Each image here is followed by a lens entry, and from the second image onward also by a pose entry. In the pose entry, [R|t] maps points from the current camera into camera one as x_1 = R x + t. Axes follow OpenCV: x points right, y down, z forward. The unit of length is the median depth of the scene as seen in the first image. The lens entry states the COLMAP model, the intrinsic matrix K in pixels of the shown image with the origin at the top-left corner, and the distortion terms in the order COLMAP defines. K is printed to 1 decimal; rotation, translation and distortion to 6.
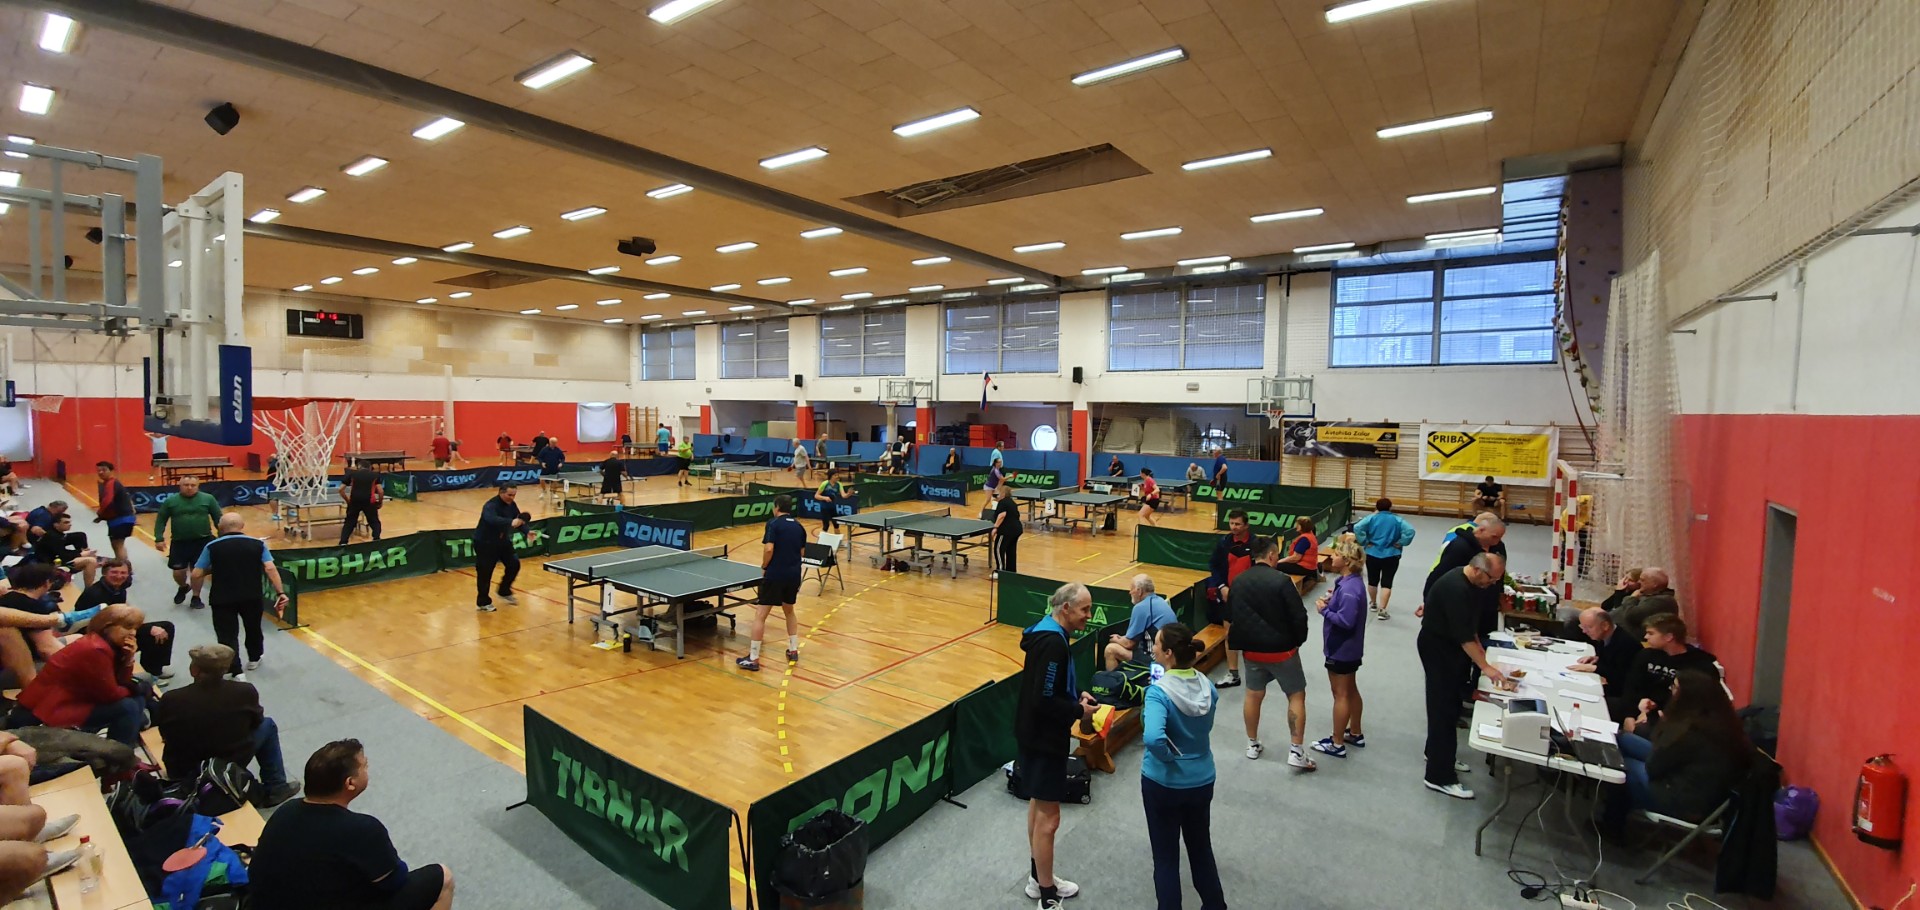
lens RADIAL K [[757.4, 0, 977.7], [0, 757.4, 451.3], [0, 0, 1]] dist [0.008271, -0.014612]
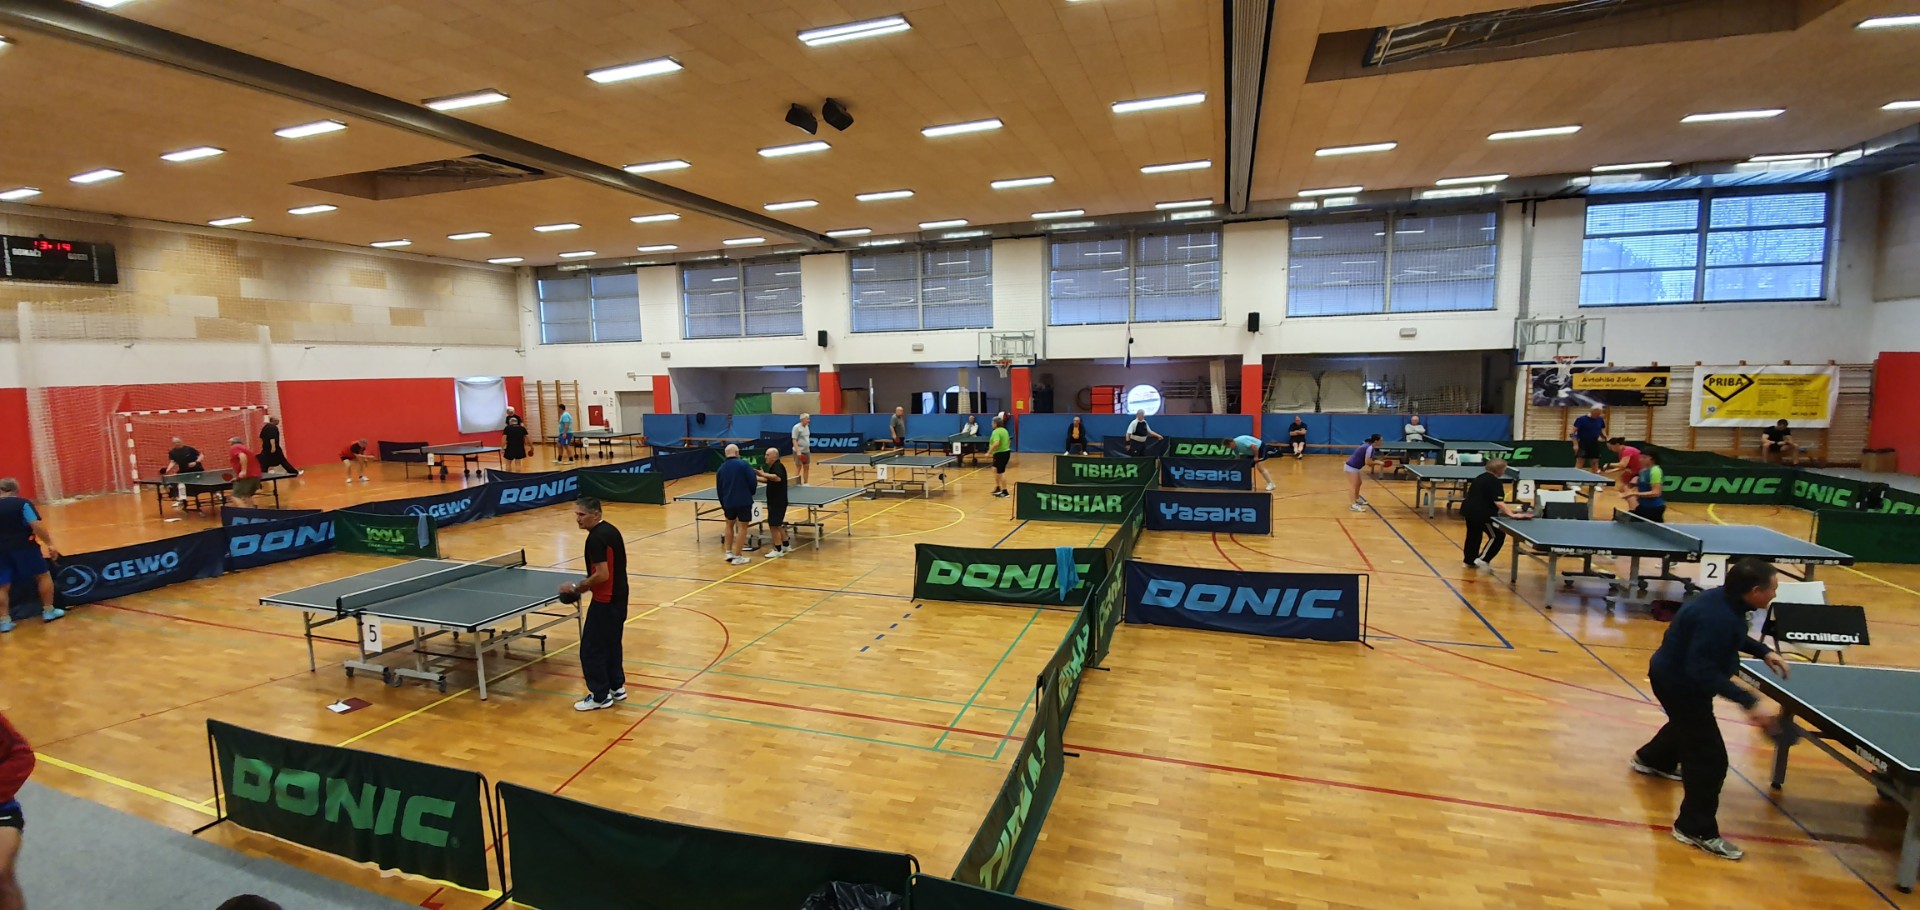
lens RADIAL K [[757.4, 0, 972.3], [0, 757.4, 452.0], [0, 0, 1]] dist [0.008271, -0.014612]
pose [[0.958574, -0.061024, 0.278230, -0.559319], [0.046897, 0.997263, 0.057156, -0.027919], [-0.280956, -0.041740, 0.958812, 0.388176]]
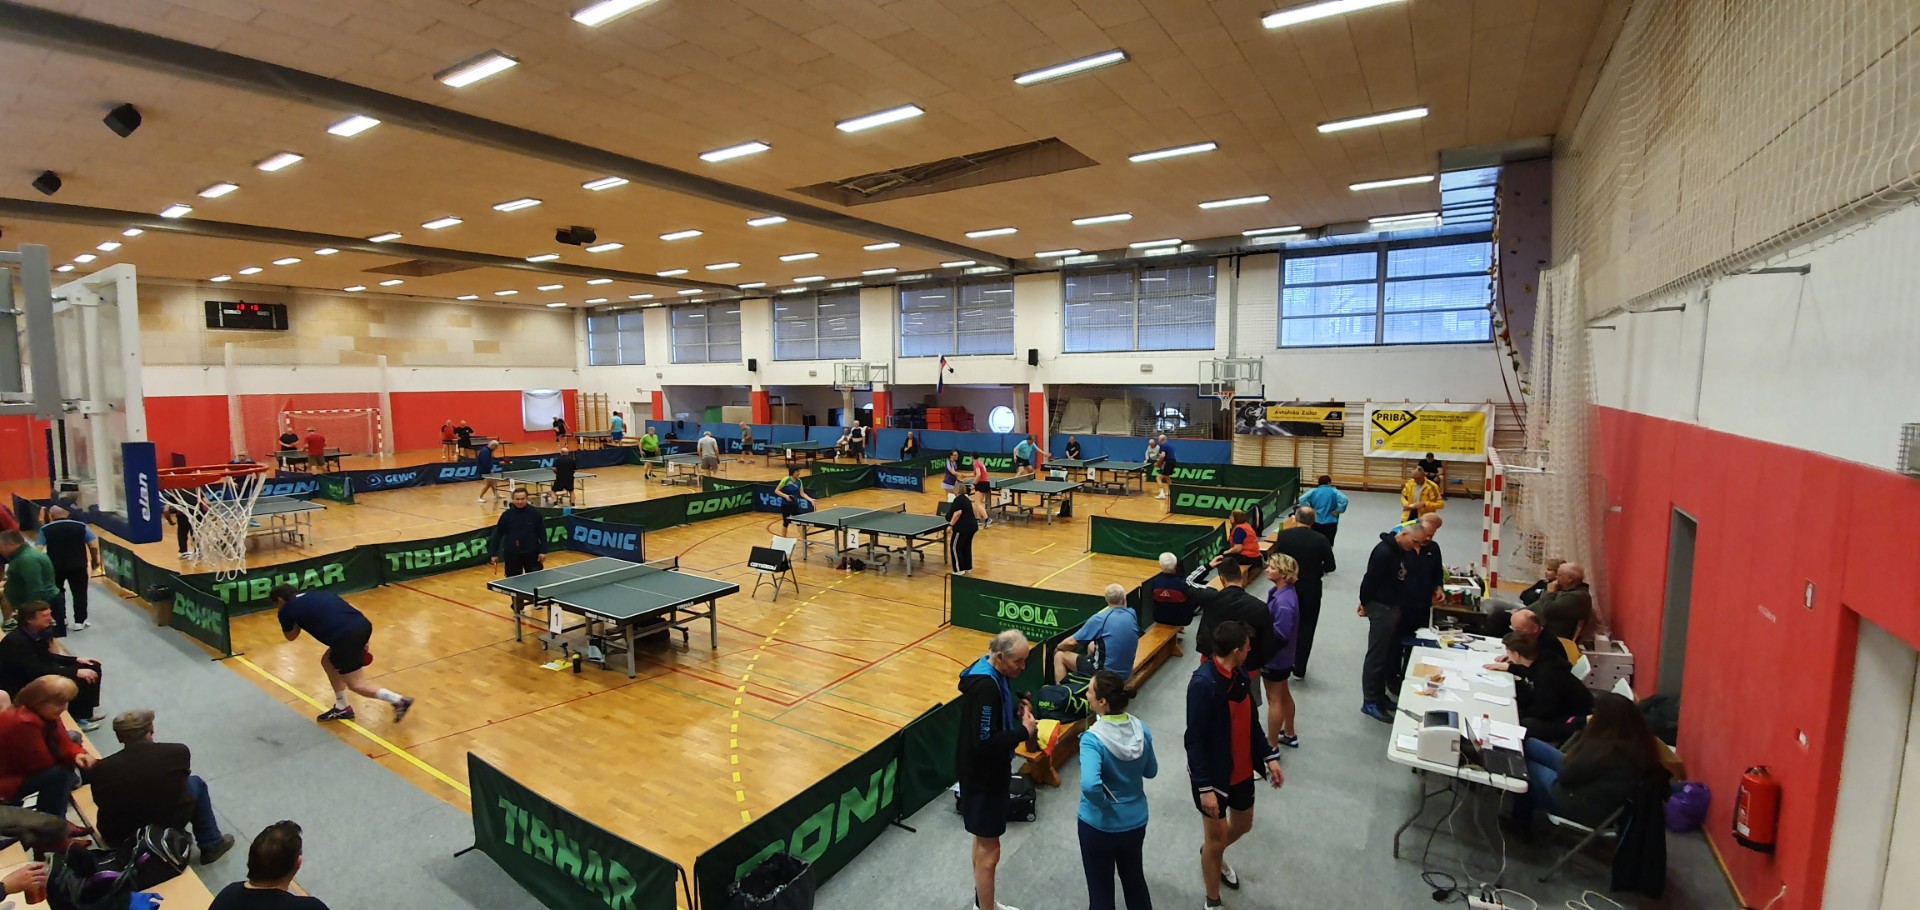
lens RADIAL K [[757.4, 0, 978.2], [0, 757.4, 455.1], [0, 0, 1]] dist [0.008271, -0.014612]
pose [[0.998461, -0.023231, 0.050357, 0.007738], [0.021118, 0.998890, 0.042101, -0.021270], [-0.051279, -0.040973, 0.997844, -0.002659]]
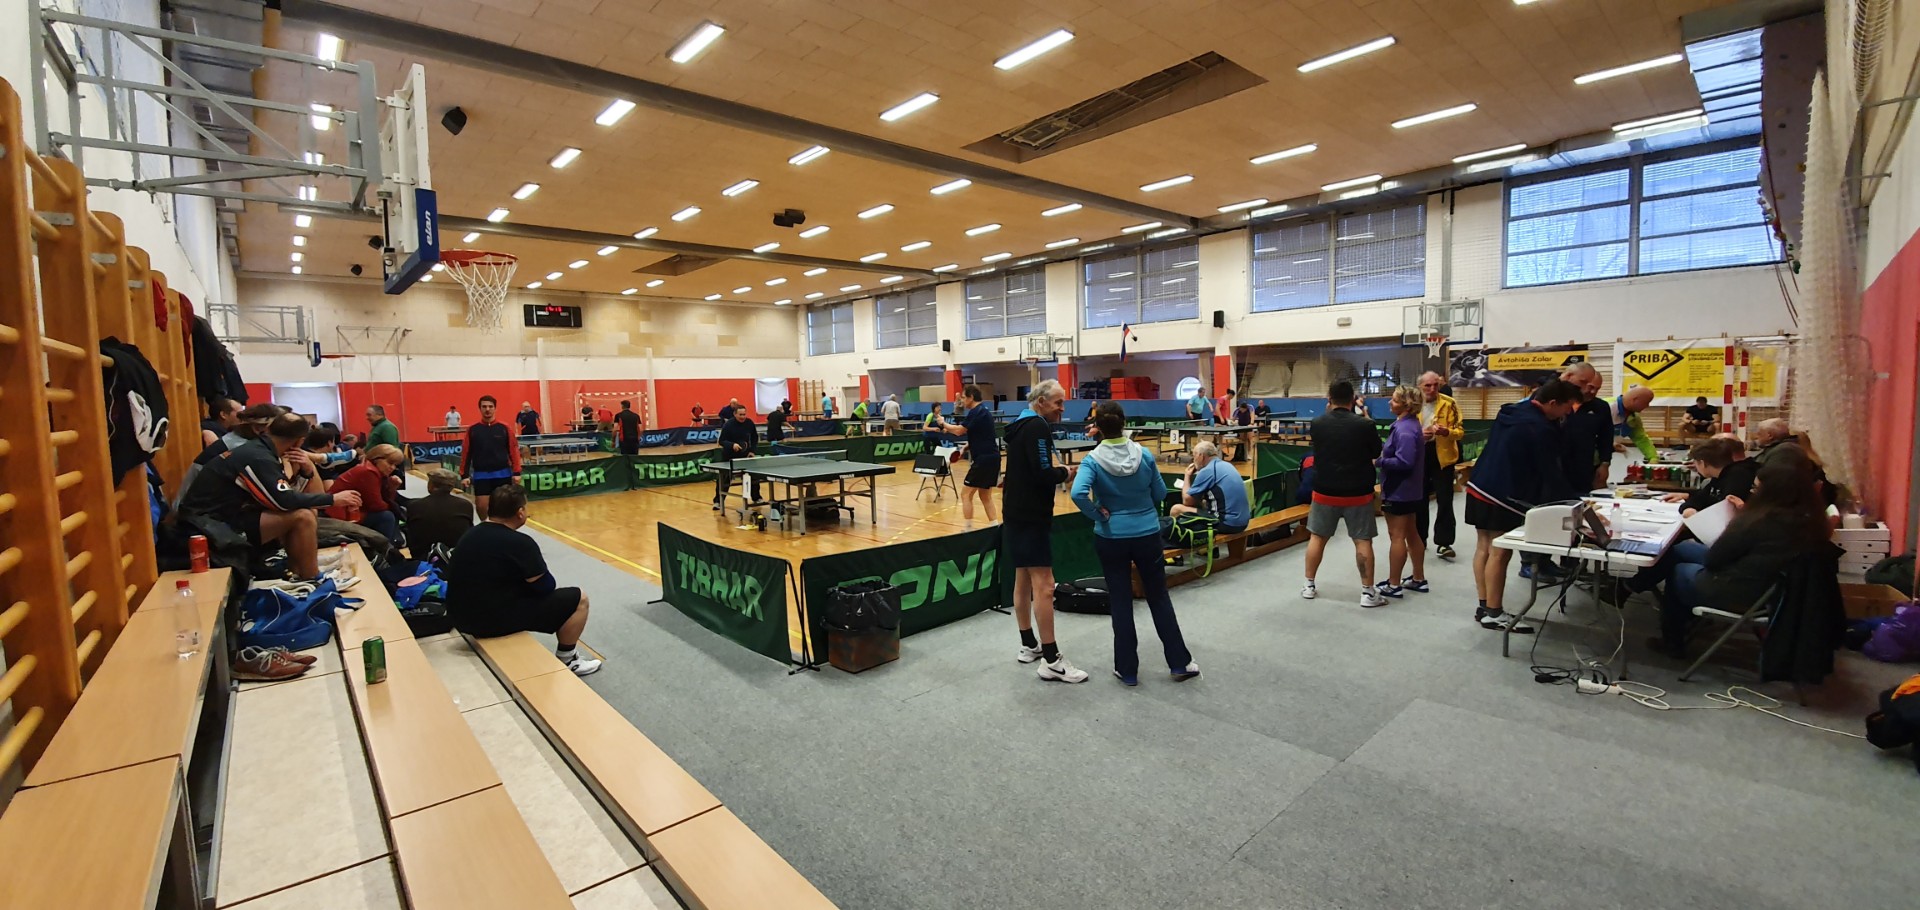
lens RADIAL K [[757.4, 0, 977.3], [0, 757.4, 451.6], [0, 0, 1]] dist [0.008271, -0.014612]
pose [[0.976462, -0.021396, -0.214626, 0.047797], [0.027136, 0.999348, 0.023831, 0.052210], [0.213976, -0.029094, 0.976405, -0.026665]]
